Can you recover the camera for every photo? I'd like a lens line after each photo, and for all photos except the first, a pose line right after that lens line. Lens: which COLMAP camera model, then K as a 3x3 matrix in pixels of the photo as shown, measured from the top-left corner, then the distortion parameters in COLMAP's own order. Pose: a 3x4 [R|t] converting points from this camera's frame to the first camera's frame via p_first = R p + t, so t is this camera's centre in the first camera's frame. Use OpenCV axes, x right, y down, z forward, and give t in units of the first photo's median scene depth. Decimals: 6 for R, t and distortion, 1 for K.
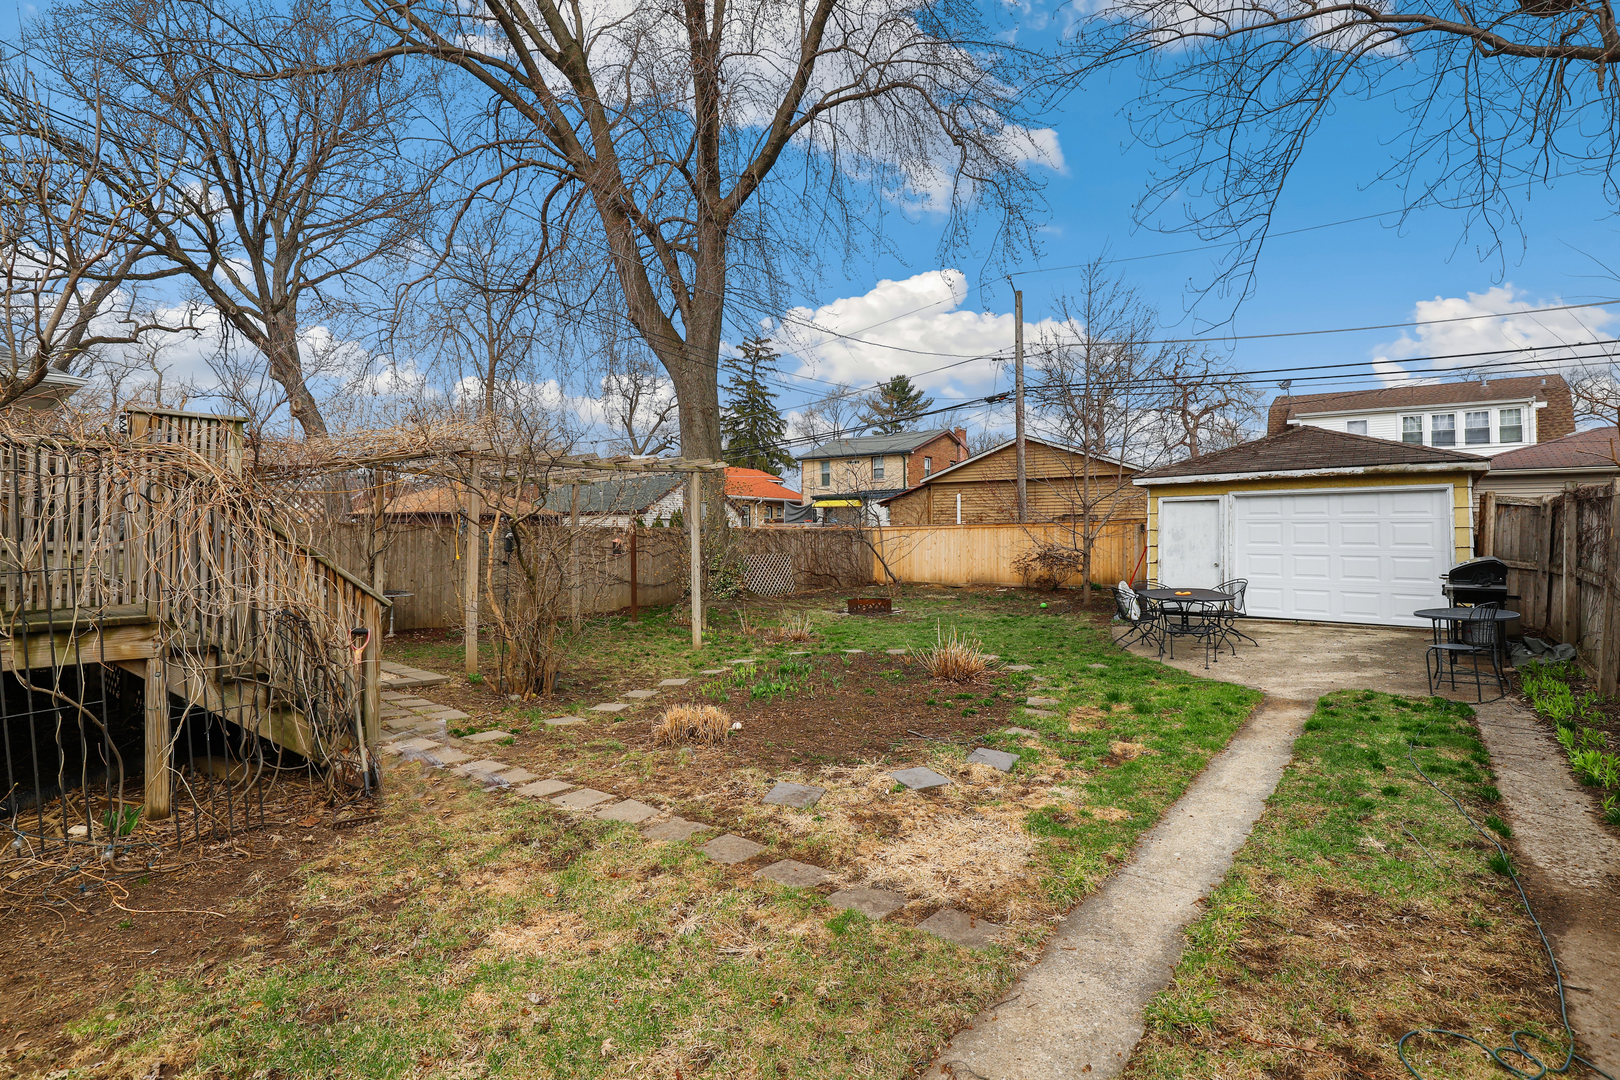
lens RADIAL K [[761.1, 0, 809.3], [0, 761.1, 499.1], [0, 0, 1]] dist [-0.033703, 0.007365]
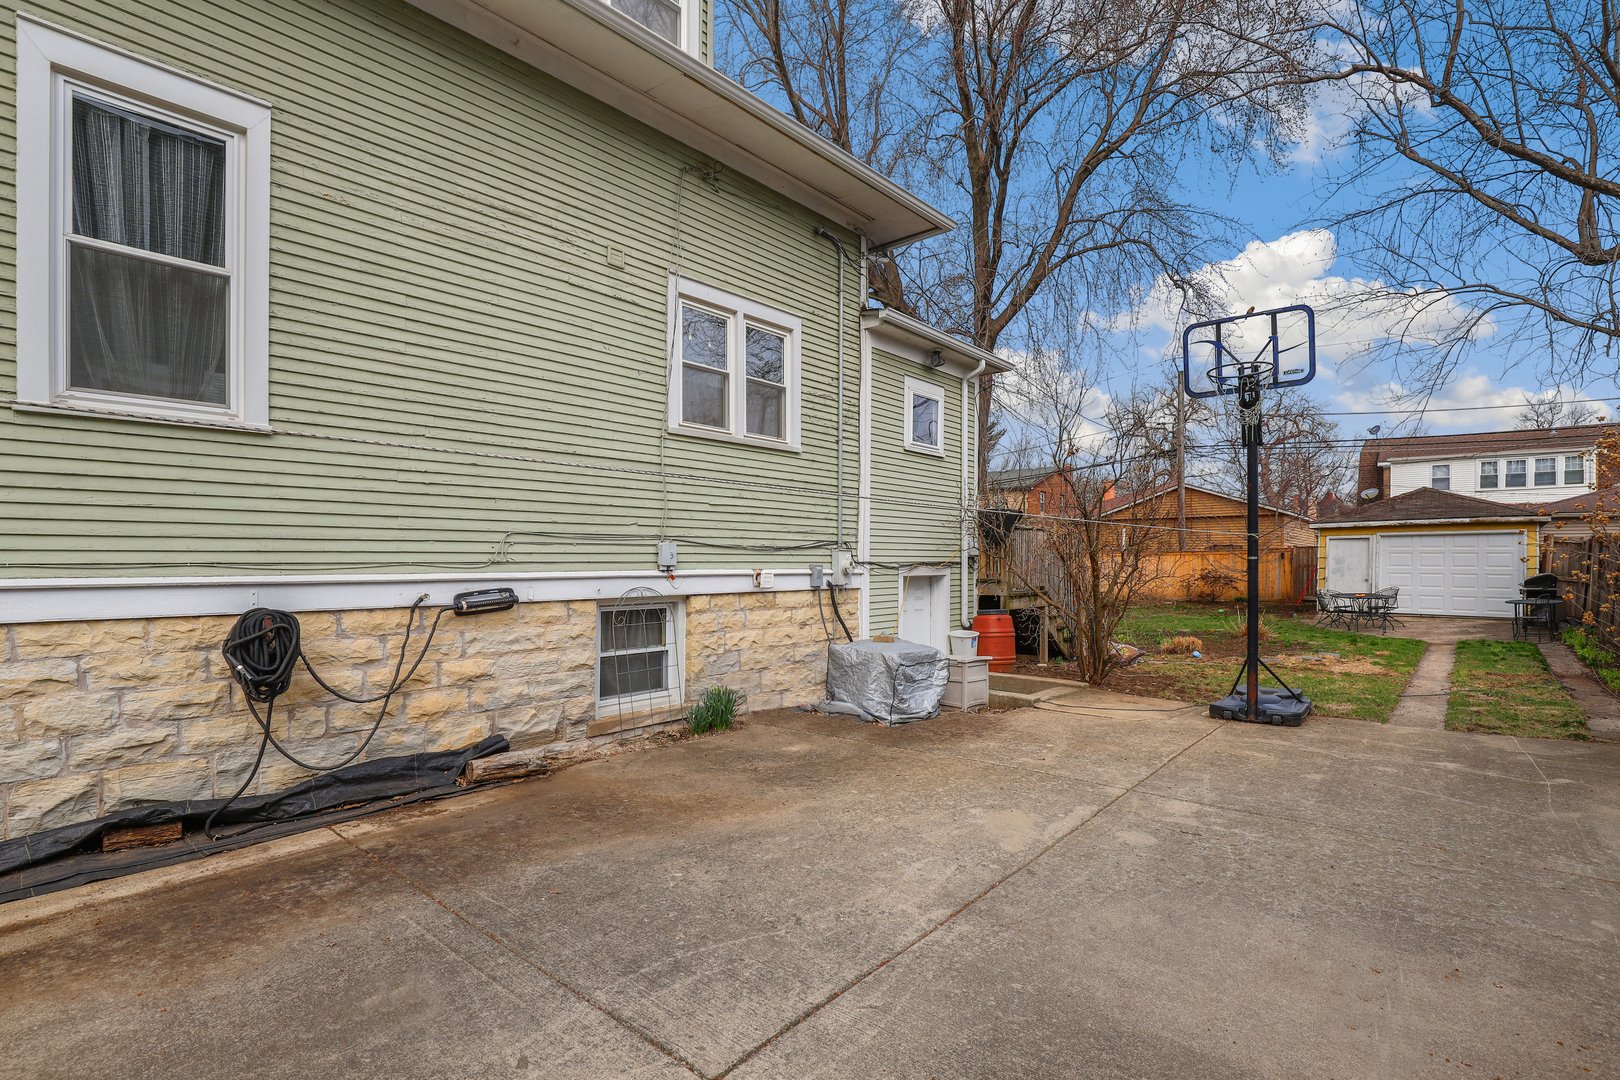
lens RADIAL K [[747.6, 0, 838.9], [0, 747.6, 558.9], [0, 0, 1]] dist [-0.029911, 0.007056]
pose [[0.999380, -0.002374, -0.035138, -0.524429], [0.003922, 0.999022, 0.044050, -0.029175], [0.034999, -0.044160, 0.998411, -0.586706]]
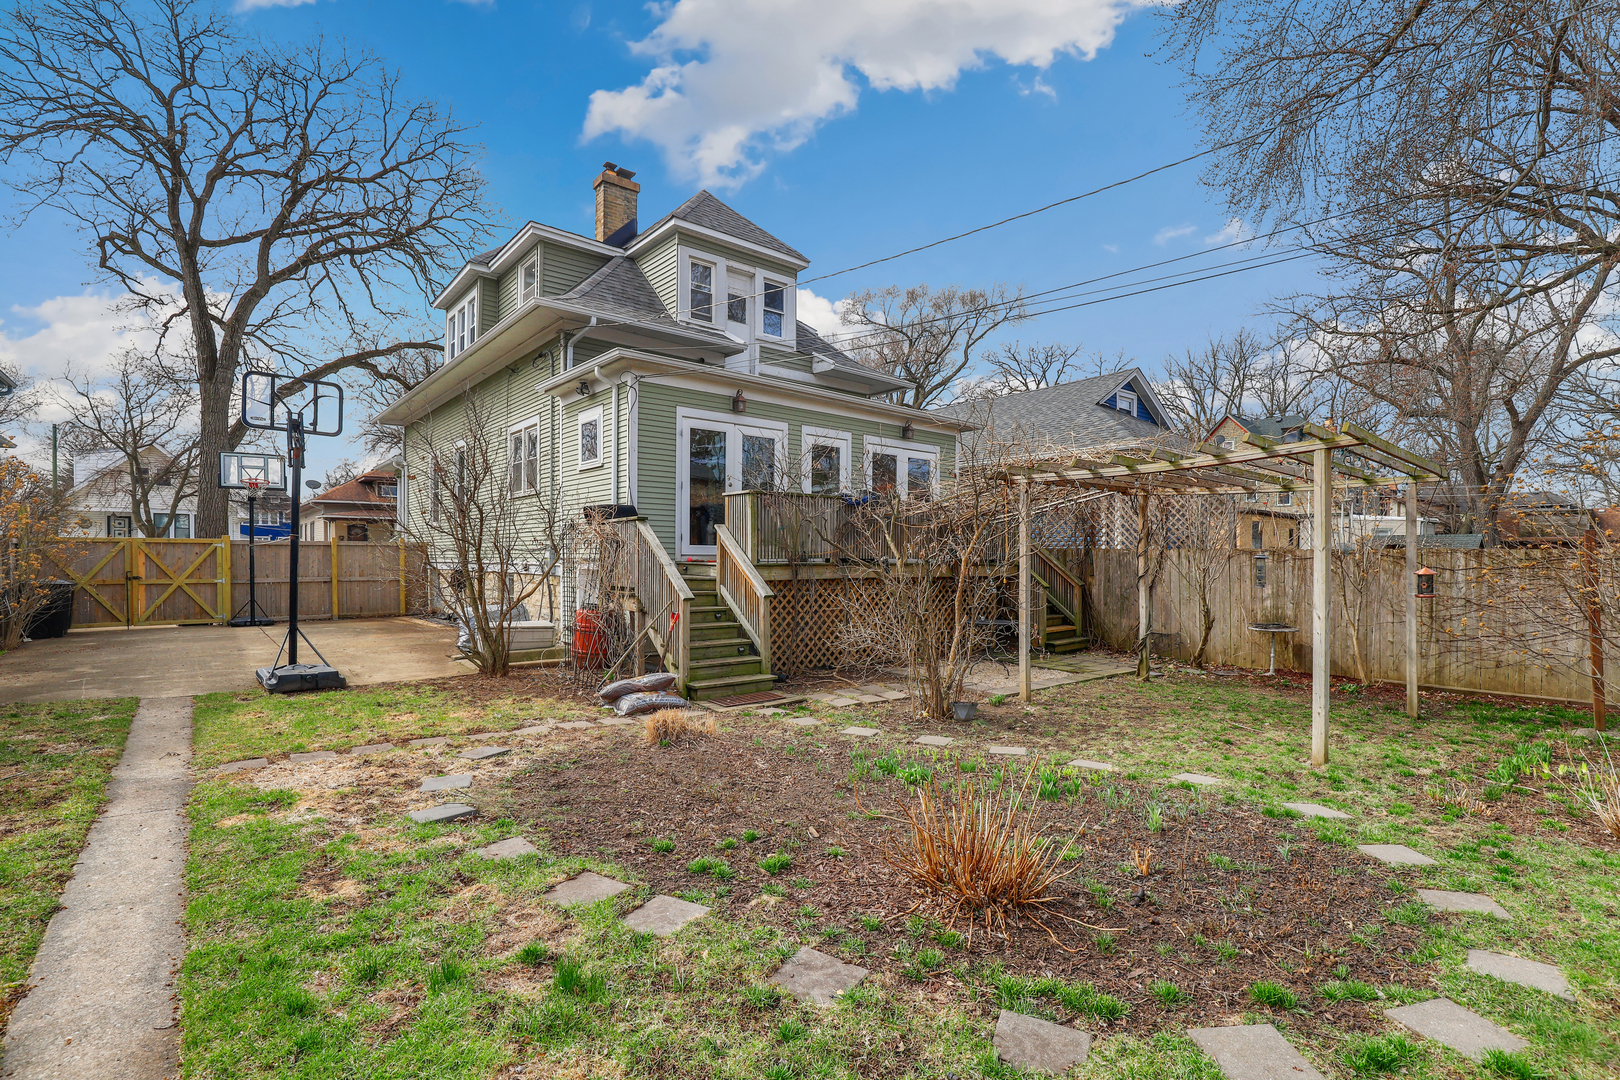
lens RADIAL K [[747.6, 0, 838.9], [0, 747.6, 558.9], [0, 0, 1]] dist [-0.029911, 0.007056]
pose [[-0.177012, 0.003100, -0.984204, 0.483894], [0.043121, 0.999059, -0.004609, 0.030900], [0.983264, -0.043255, -0.176979, 0.775417]]
